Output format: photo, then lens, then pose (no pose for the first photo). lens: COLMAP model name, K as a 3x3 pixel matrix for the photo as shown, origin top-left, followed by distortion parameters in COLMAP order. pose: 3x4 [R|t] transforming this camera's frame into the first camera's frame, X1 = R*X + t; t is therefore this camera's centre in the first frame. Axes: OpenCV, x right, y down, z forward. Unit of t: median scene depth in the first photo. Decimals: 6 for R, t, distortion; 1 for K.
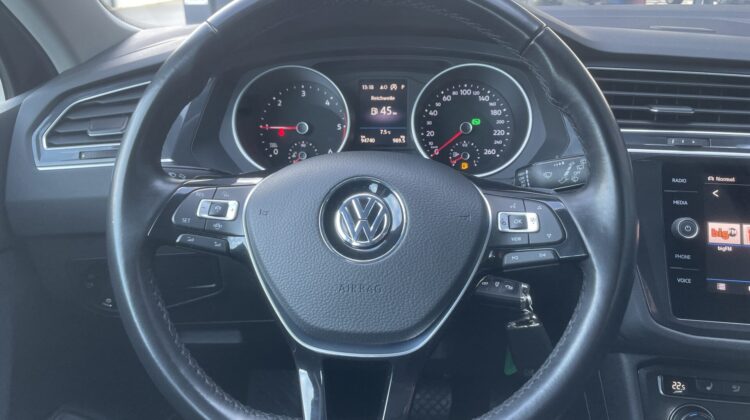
lens RADIAL K [[563.0, 0, 368.6], [0, 563.0, 203.8], [0, 0, 1]] dist [0.054275, -0.083329]
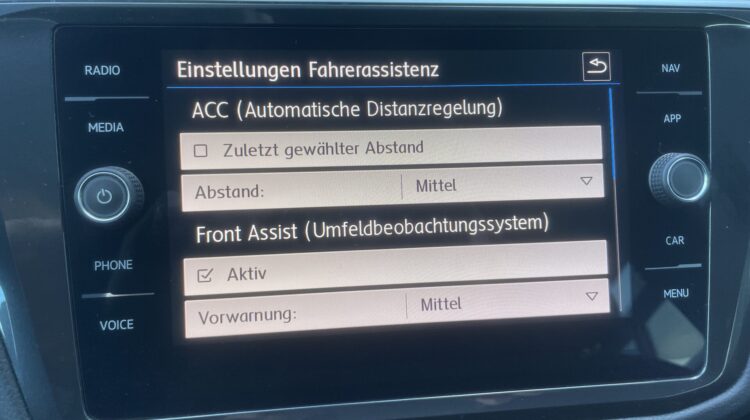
lens RADIAL K [[563.0, 0, 380.4], [0, 563.0, 198.3], [0, 0, 1]] dist [0.054275, -0.083329]
pose [[0.962917, -0.107490, 0.247461, 0.631344], [0.066963, 0.983725, 0.166738, -0.006687], [-0.261356, -0.143984, 0.954443, 0.570205]]
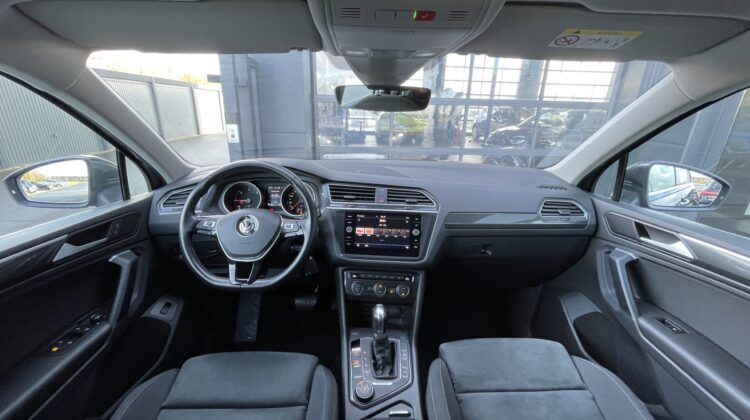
lens RADIAL K [[310.1, 0, 381.0], [0, 310.1, 208.8], [0, 0, 1]] dist [-0.017344, -0.000215]
pose [[0.993667, -0.003018, 0.112326, 0.529235], [0.012715, 0.996239, -0.085715, 0.082576], [-0.111645, 0.086600, 0.989968, -0.973705]]
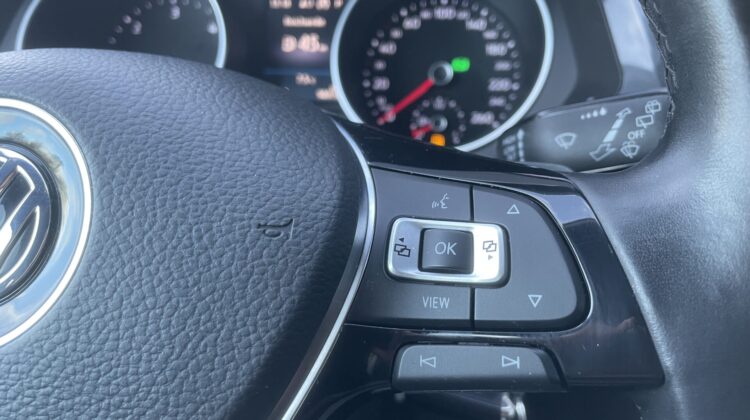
lens RADIAL K [[563.0, 0, 380.0], [0, 563.0, 208.3], [0, 0, 1]] dist [0.054275, -0.083329]
pose [[0.996270, 0.043700, -0.074404, 0.198187], [-0.044216, 0.999008, -0.005298, 0.008620], [0.074099, 0.008568, 0.997214, 0.529363]]
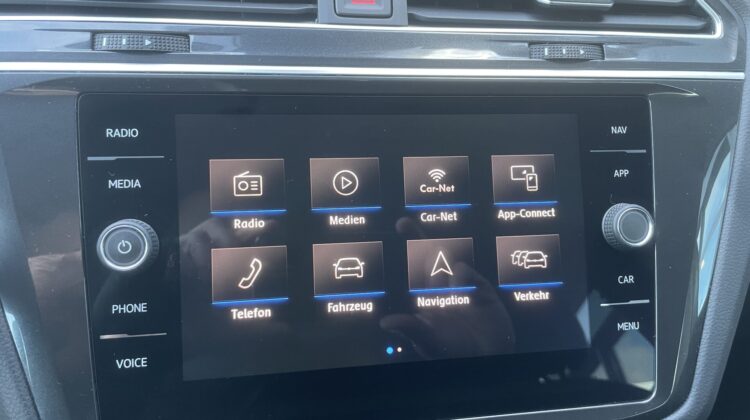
lens RADIAL K [[563.0, 0, 383.0], [0, 563.0, 199.6], [0, 0, 1]] dist [0.054275, -0.083329]
pose [[0.947977, -0.097410, 0.303068, 0.606092], [0.061840, 0.990247, 0.124845, -0.032674], [-0.312274, -0.099609, 0.944756, 0.524159]]
